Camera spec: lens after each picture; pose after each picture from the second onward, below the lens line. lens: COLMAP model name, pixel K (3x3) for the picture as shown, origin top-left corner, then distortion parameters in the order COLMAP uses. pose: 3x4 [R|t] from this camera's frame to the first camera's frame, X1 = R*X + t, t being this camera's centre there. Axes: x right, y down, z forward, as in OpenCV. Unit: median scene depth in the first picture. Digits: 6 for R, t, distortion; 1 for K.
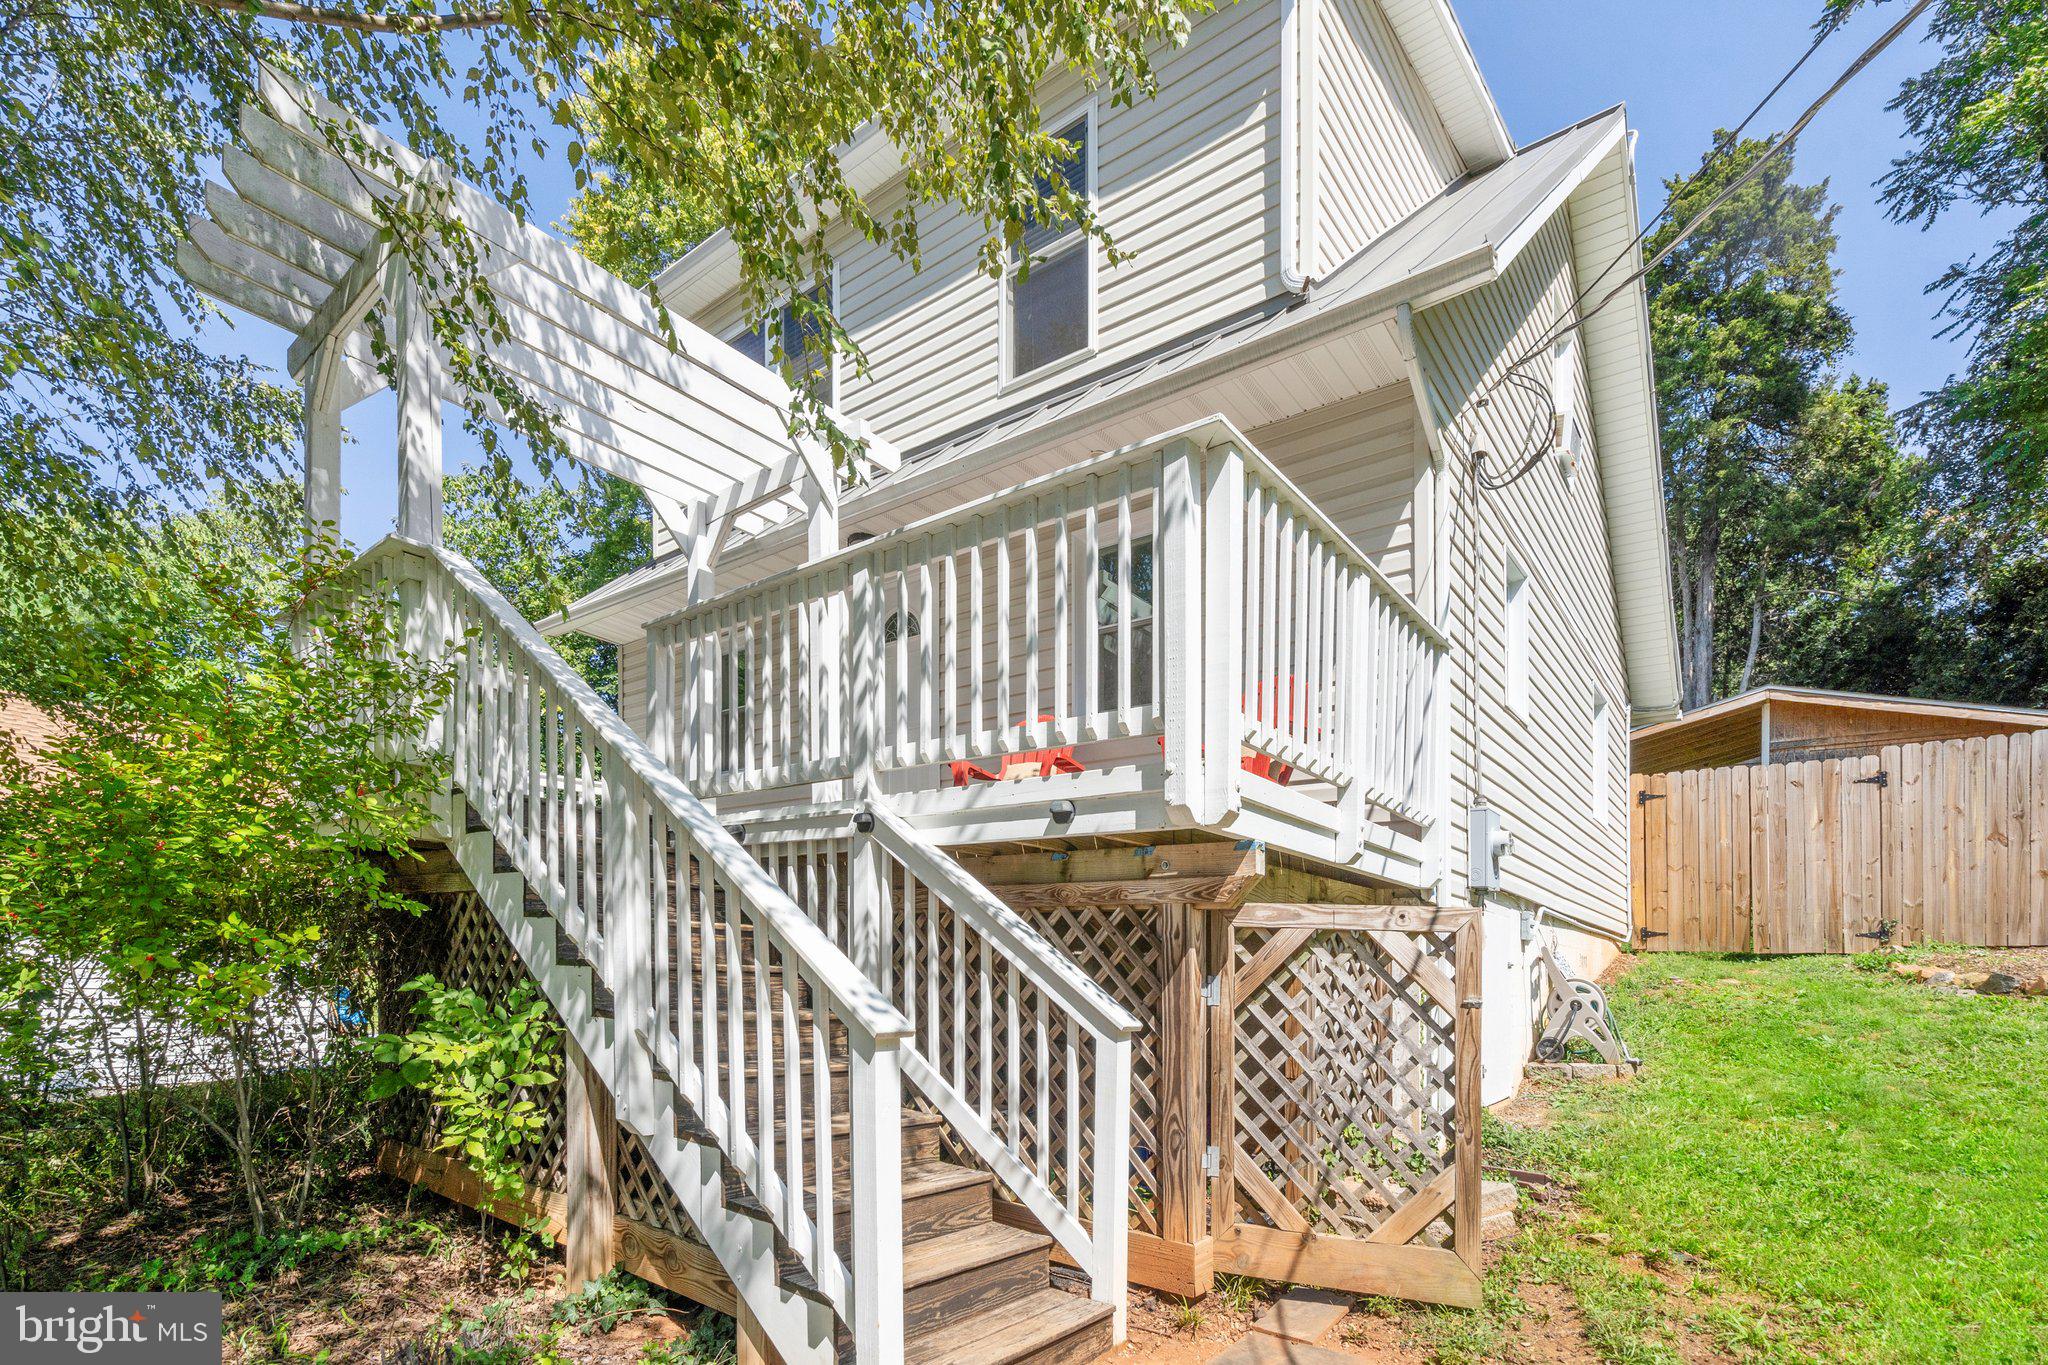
lens RADIAL K [[1085.3, 0, 1028.0], [0, 1085.3, 725.4], [0, 0, 1]] dist [-0.000154, 0.000218]
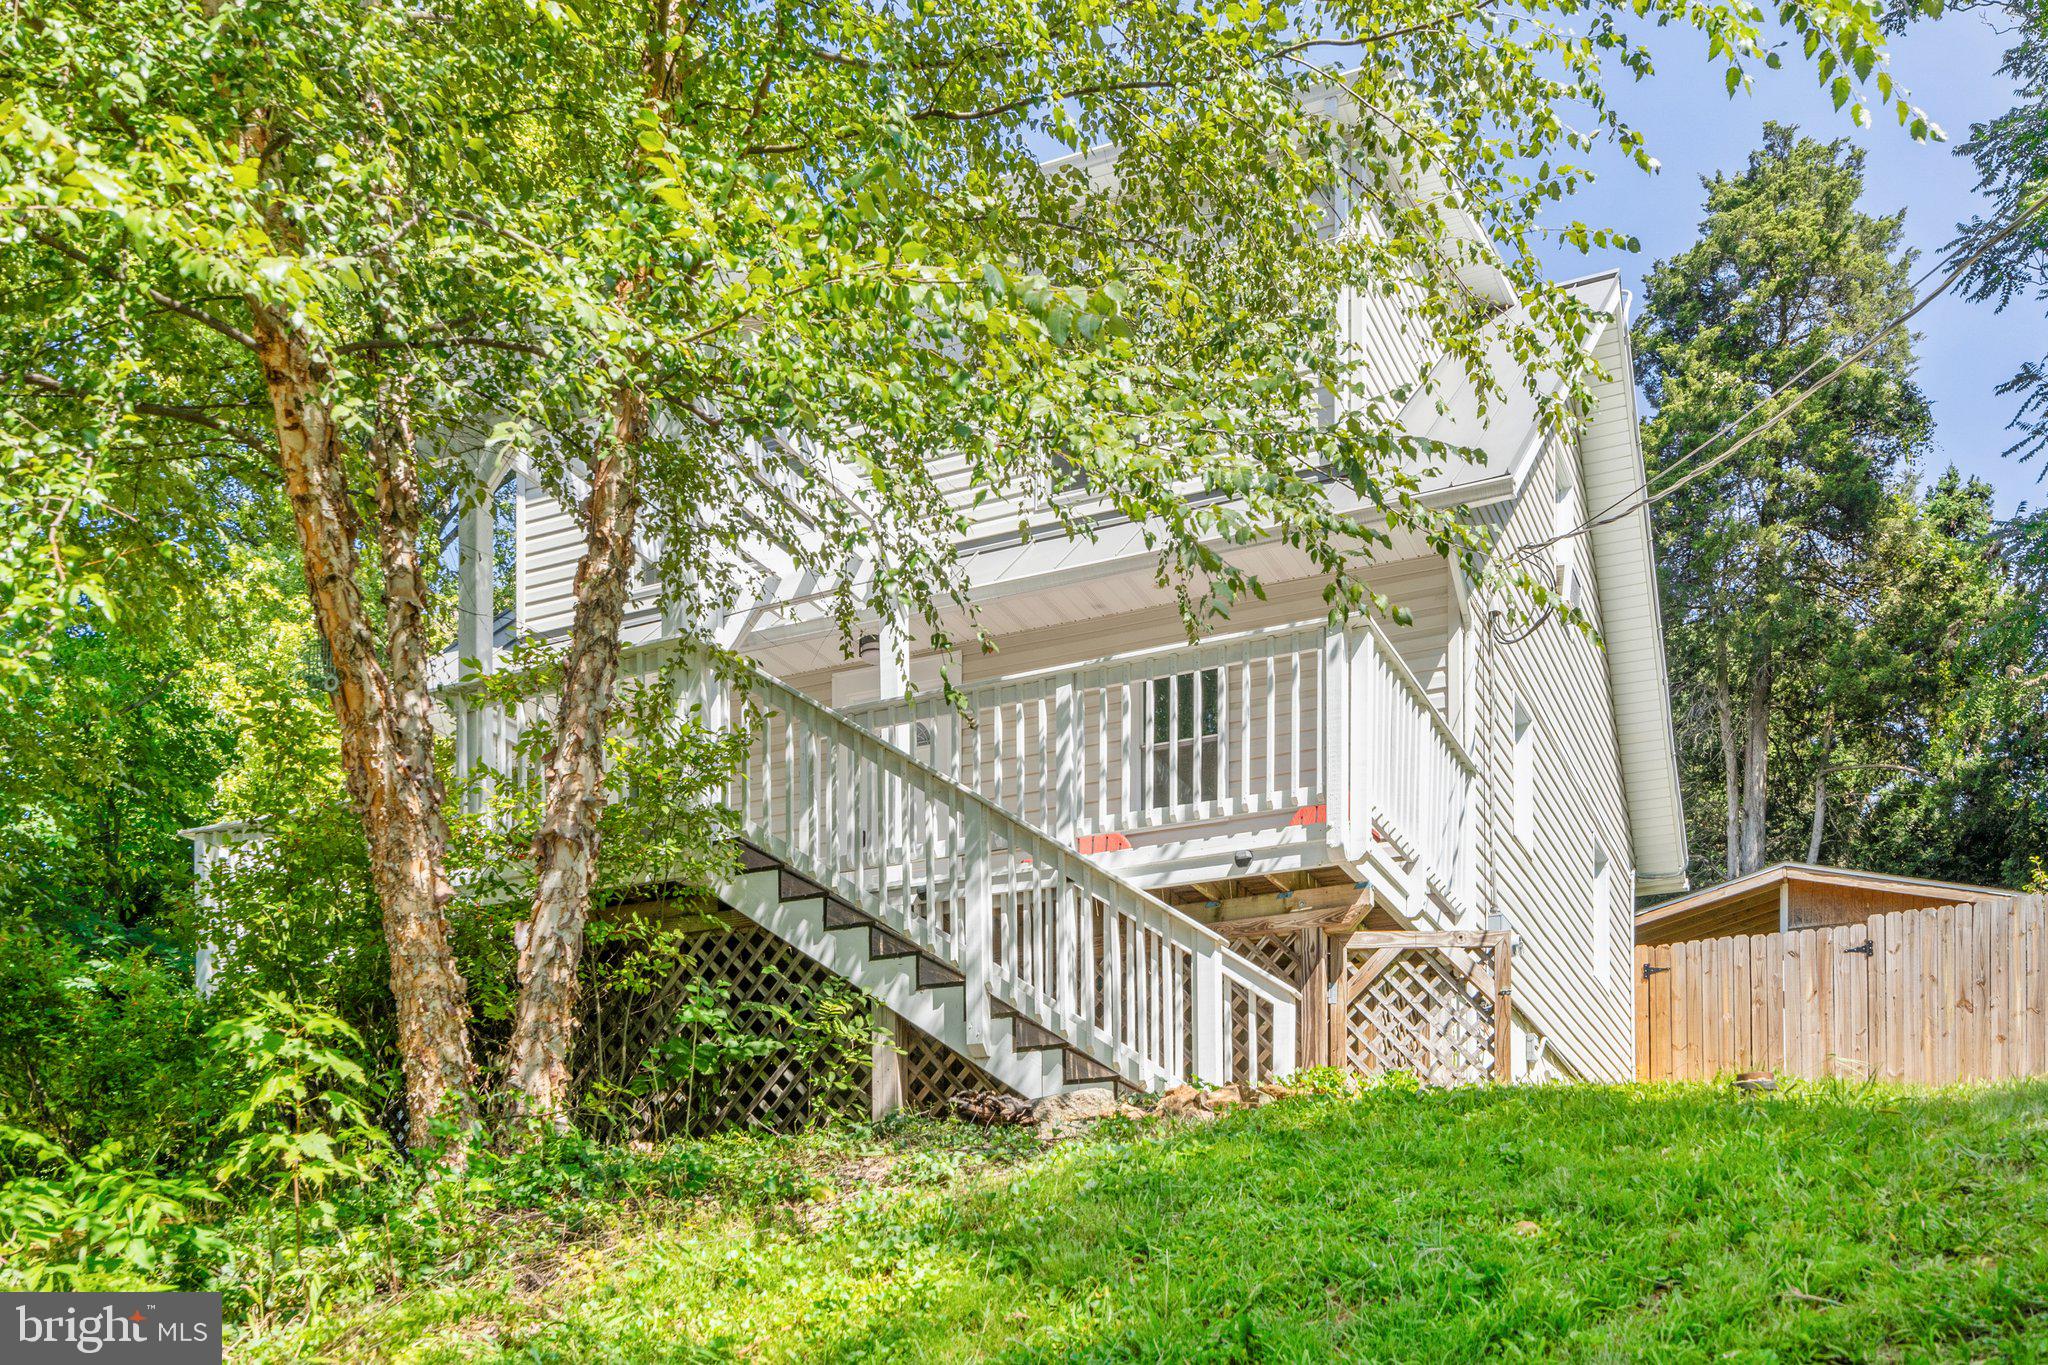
lens RADIAL K [[1940.0, 0, 1024.0], [0, 1940.0, 682.5], [0, 0, 1]] dist [0.005275, -0.003809]
pose [[0.982005, 0.062547, 0.178195, -0.244320], [-0.037665, 0.989471, -0.139745, 0.073022], [-0.185059, 0.130518, 0.974022, -0.505509]]
